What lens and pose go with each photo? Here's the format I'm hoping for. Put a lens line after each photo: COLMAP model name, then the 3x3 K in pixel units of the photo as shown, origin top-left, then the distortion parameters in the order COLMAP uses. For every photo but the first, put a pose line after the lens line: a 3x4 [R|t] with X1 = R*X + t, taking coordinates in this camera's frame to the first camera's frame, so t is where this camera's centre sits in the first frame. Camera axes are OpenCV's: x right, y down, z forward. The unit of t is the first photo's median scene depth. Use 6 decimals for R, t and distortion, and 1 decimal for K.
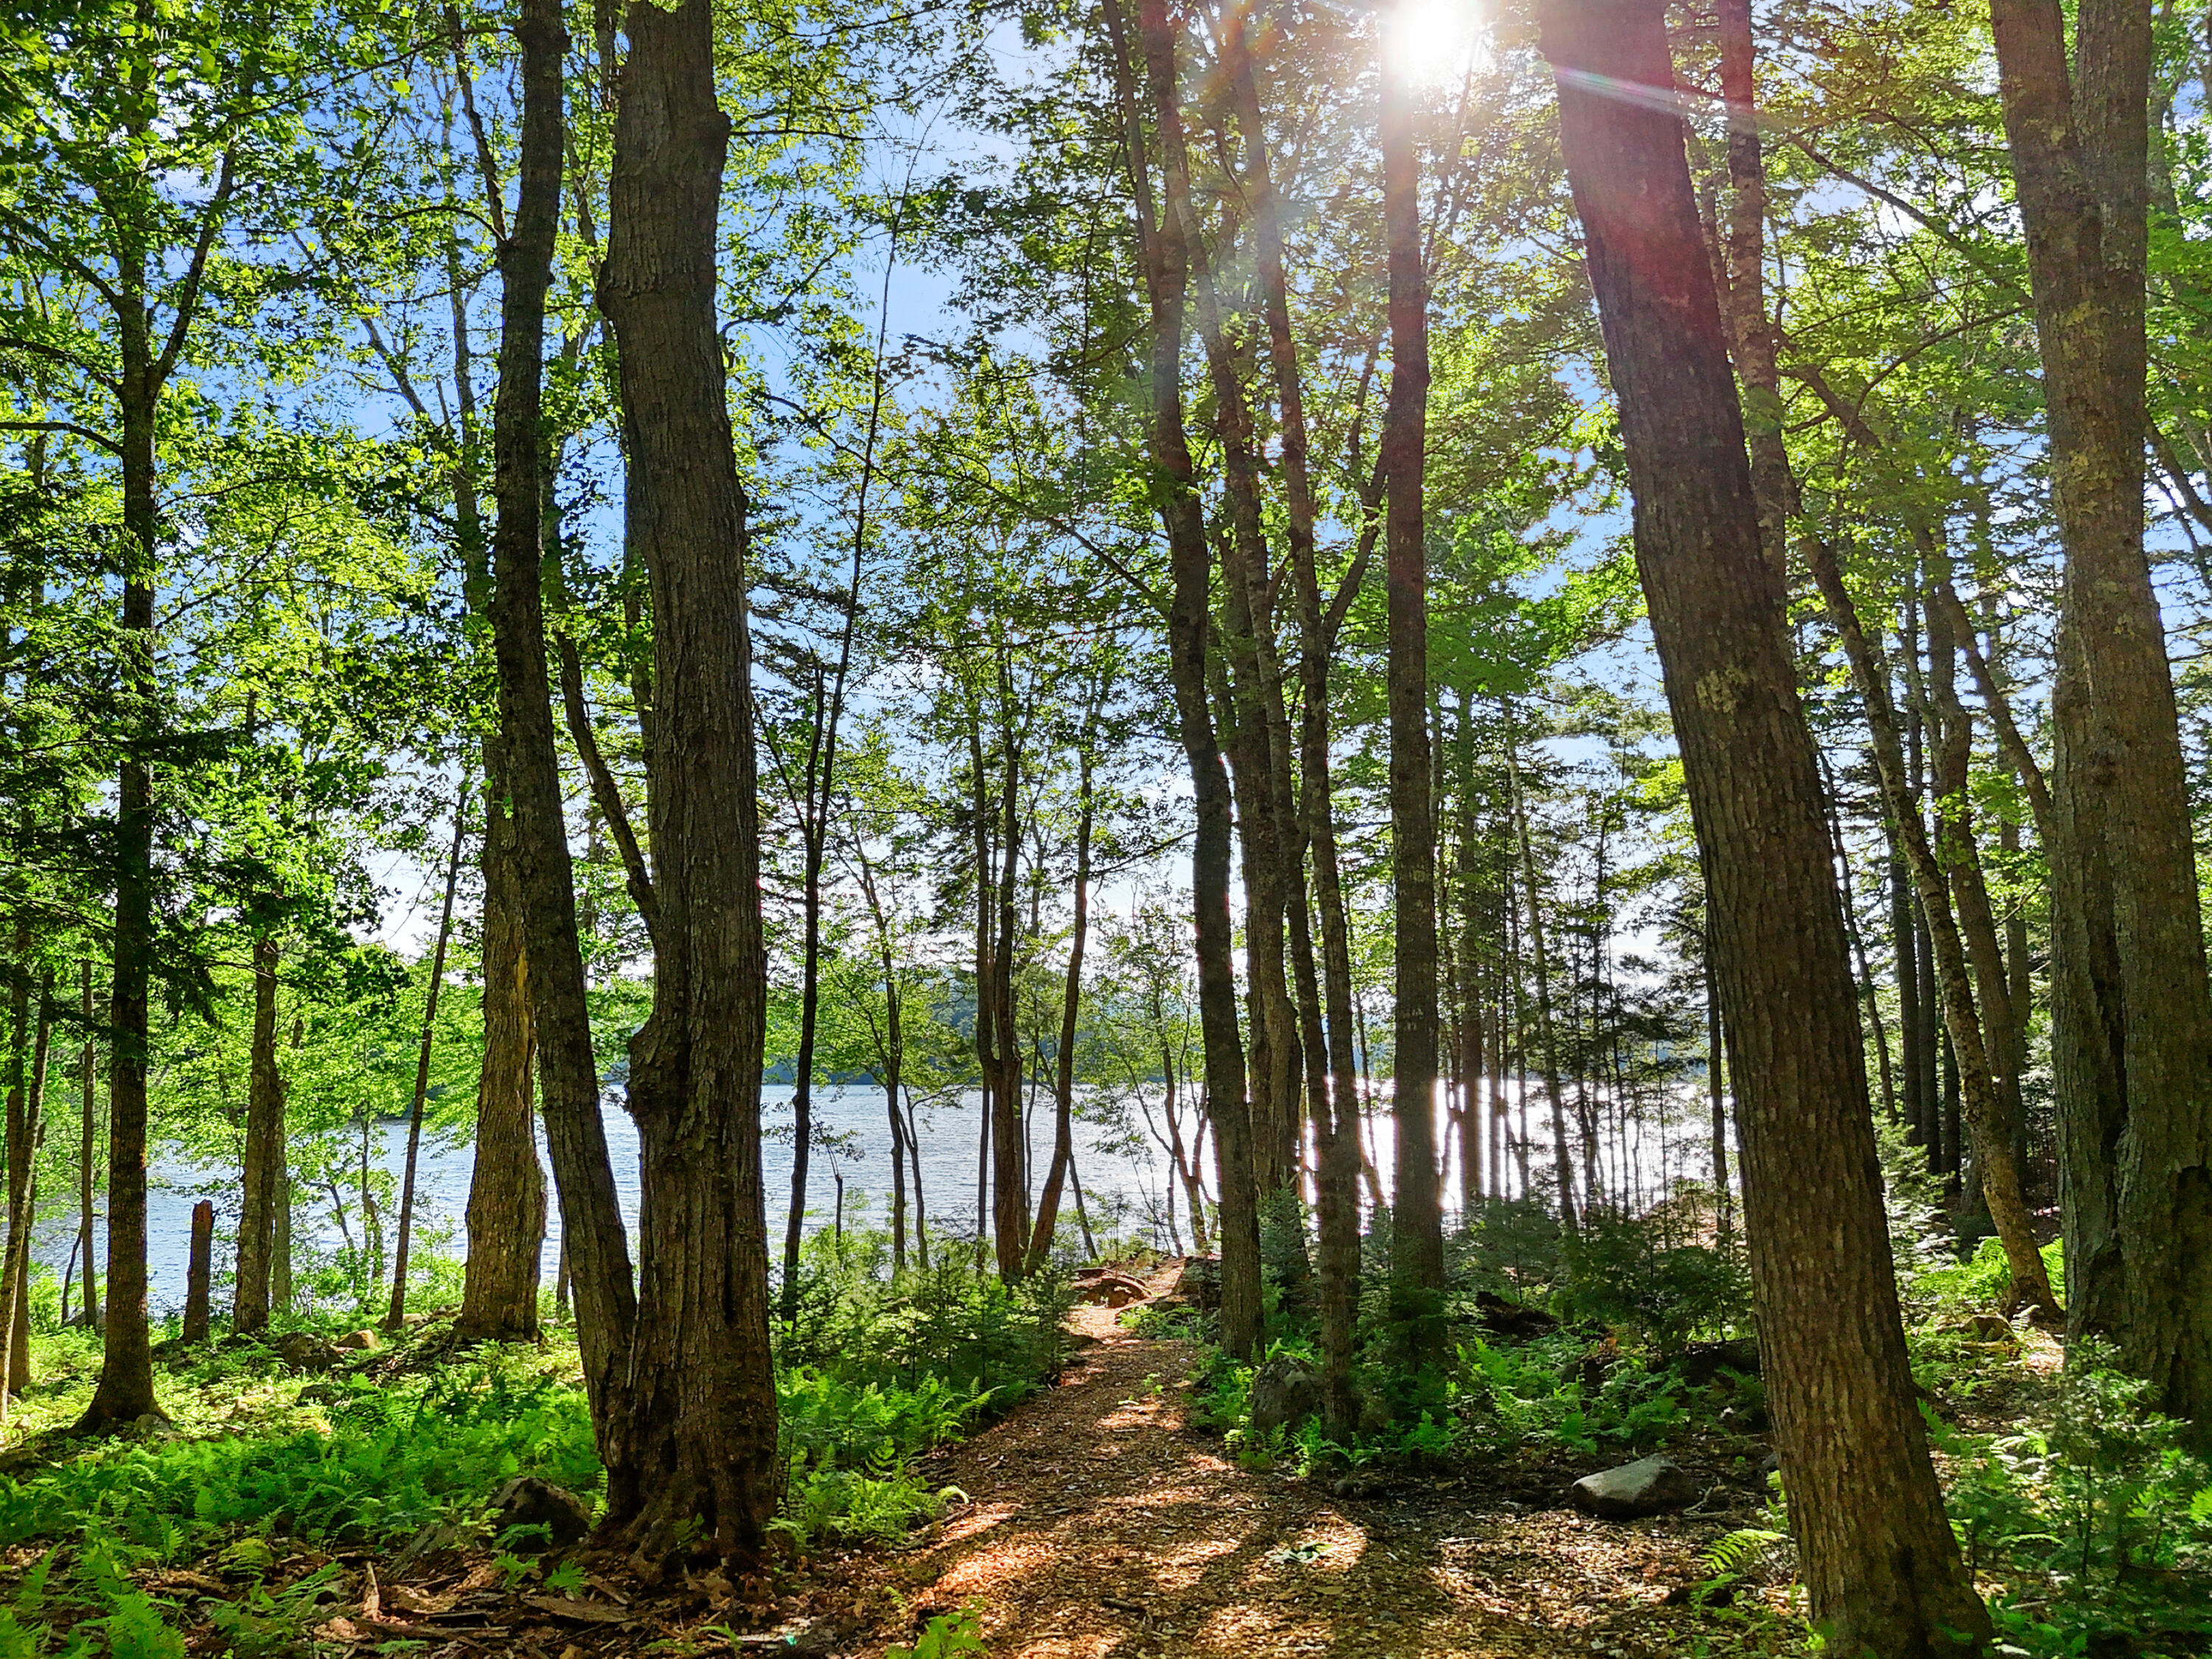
lens RADIAL K [[1525.5, 0, 1103.4], [0, 1525.5, 813.1], [0, 0, 1]] dist [0.065191, 0.000394]
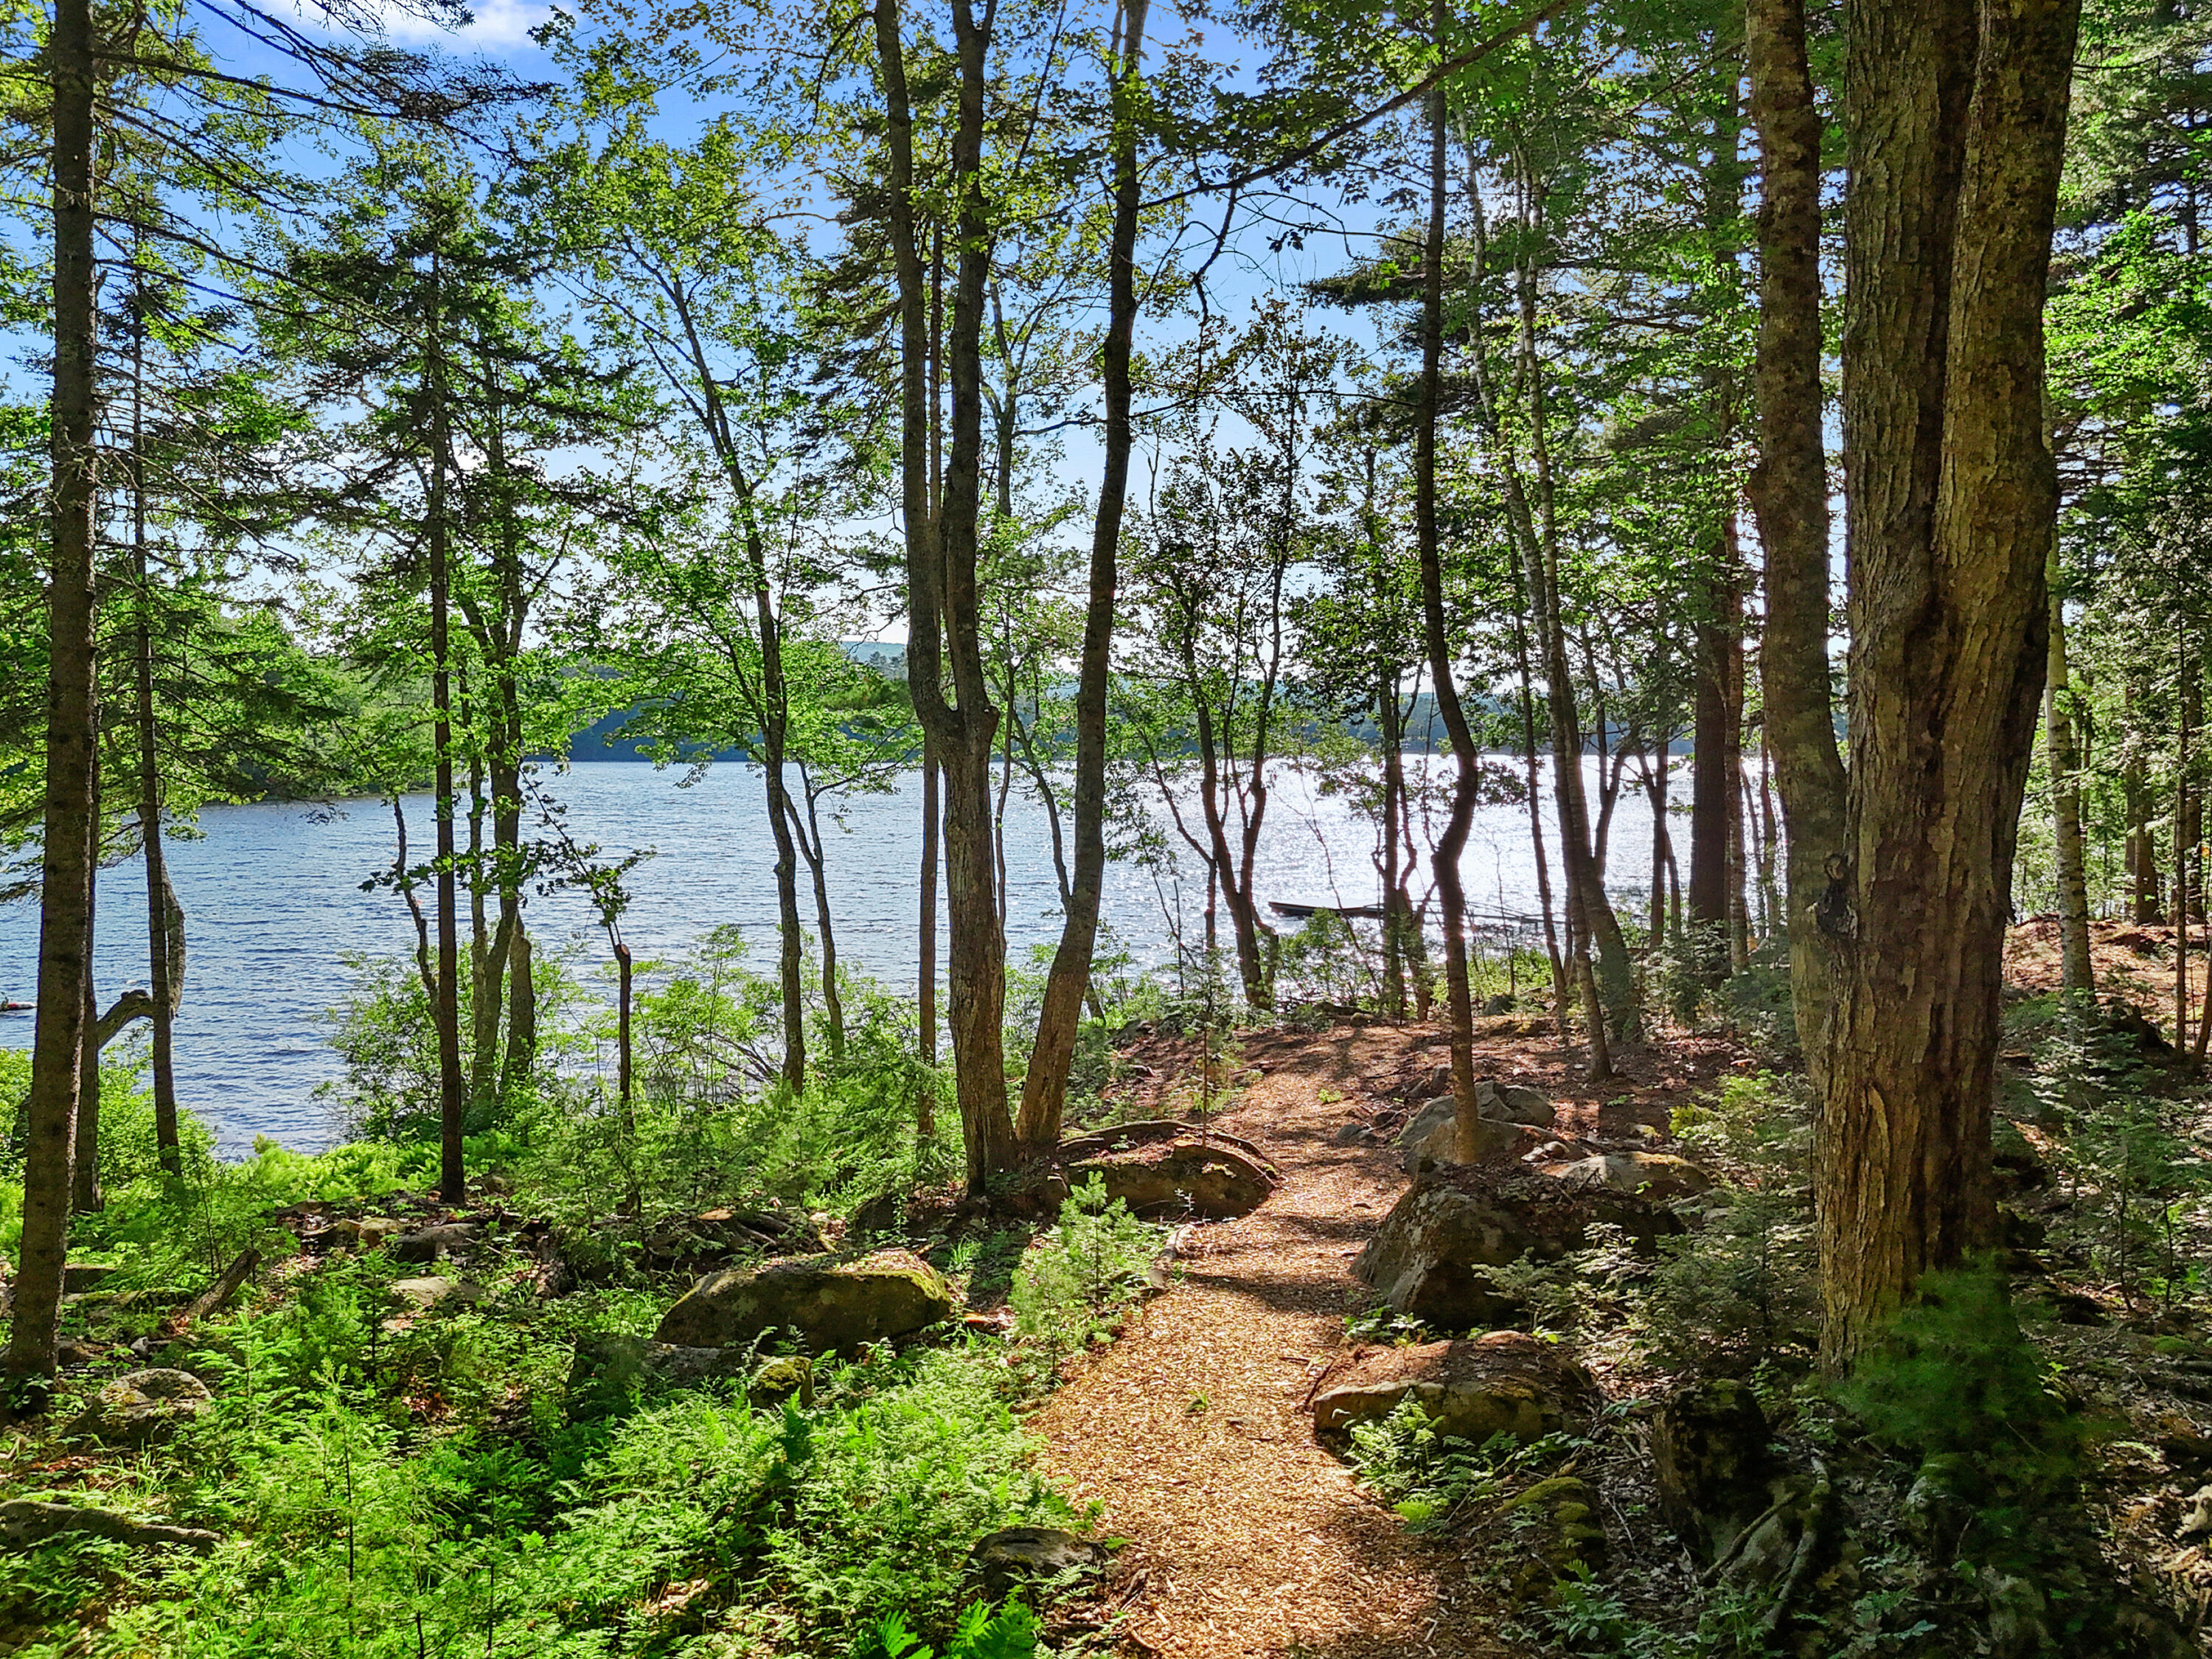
lens RADIAL K [[1525.5, 0, 1119.8], [0, 1525.5, 828.5], [0, 0, 1]] dist [0.065191, 0.000394]
pose [[0.998747, -0.002001, 0.049998, -0.030548], [-0.008902, 0.976154, 0.216895, 0.069979], [-0.049240, -0.217069, 0.974914, 0.390623]]
